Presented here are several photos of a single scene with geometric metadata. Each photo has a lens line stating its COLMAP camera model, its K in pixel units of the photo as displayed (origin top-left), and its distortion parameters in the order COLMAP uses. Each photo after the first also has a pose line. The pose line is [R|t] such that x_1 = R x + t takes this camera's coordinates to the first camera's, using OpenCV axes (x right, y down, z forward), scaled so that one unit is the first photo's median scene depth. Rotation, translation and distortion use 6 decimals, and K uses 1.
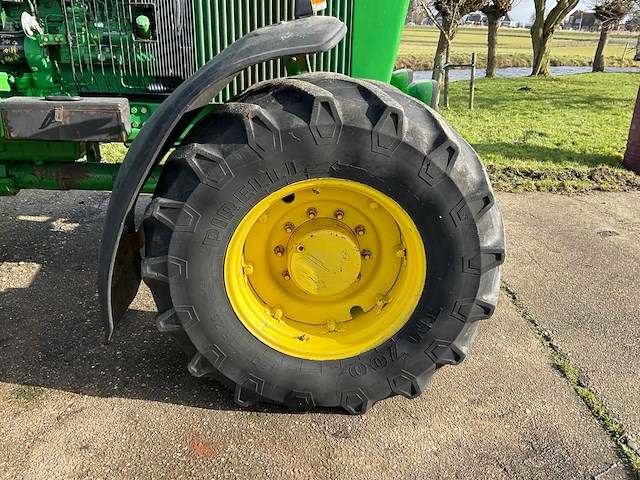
lens RADIAL K [[568.4, 0, 309.3], [0, 568.4, 241.0], [0, 0, 1]] dist [0.084404, -0.190410]
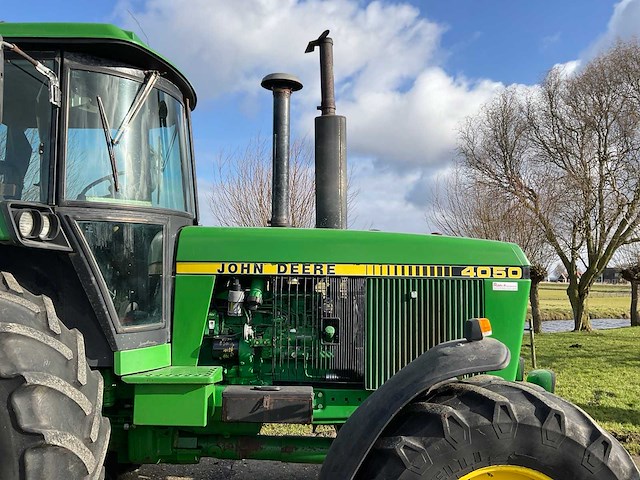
lens RADIAL K [[528.9, 0, 320.0], [0, 528.9, 240.0], [0, 0, 1]] dist [0.057059, -0.111038]
pose [[0.997300, -0.013464, -0.072186, -0.280779], [-0.018659, 0.904314, -0.426459, -0.052635], [0.071021, 0.426654, 0.901622, -0.281576]]
